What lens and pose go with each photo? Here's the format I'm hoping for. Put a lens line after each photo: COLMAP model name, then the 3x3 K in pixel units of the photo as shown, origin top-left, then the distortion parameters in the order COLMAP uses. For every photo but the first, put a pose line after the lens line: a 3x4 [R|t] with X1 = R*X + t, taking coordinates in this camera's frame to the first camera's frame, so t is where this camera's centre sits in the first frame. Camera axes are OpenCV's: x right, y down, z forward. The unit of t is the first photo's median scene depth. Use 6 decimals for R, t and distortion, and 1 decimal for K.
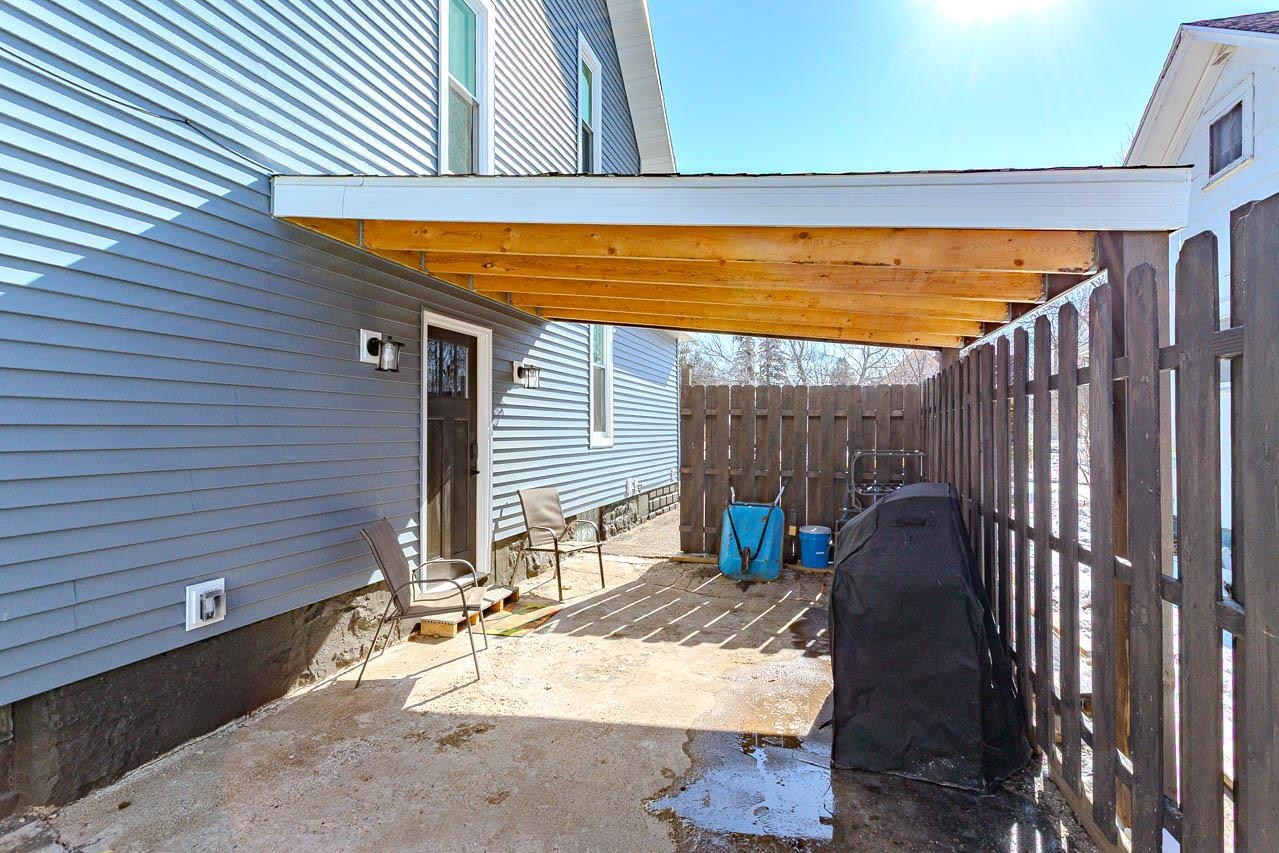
lens RADIAL K [[625.8, 0, 639.5], [0, 625.8, 426.5], [0, 0, 1]] dist [0.000964, 0.000398]
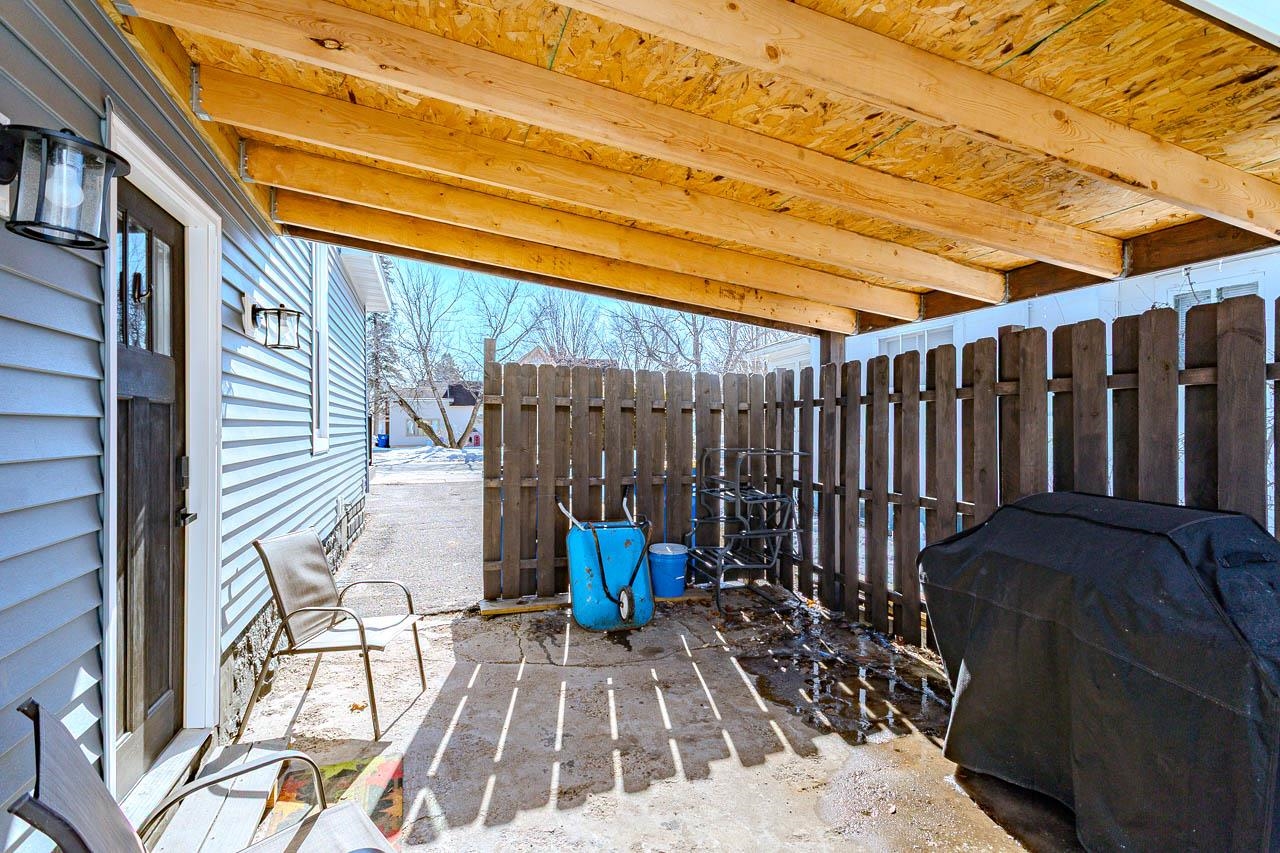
lens RADIAL K [[626.3, 0, 640.0], [0, 626.3, 426.5], [0, 0, 1]] dist [0.000964, 0.000398]
pose [[0.812082, -0.000797, 0.583543, -0.265357], [-0.003007, 0.999980, 0.005550, 0.002816], [-0.583535, -0.006262, 0.812064, 0.436724]]
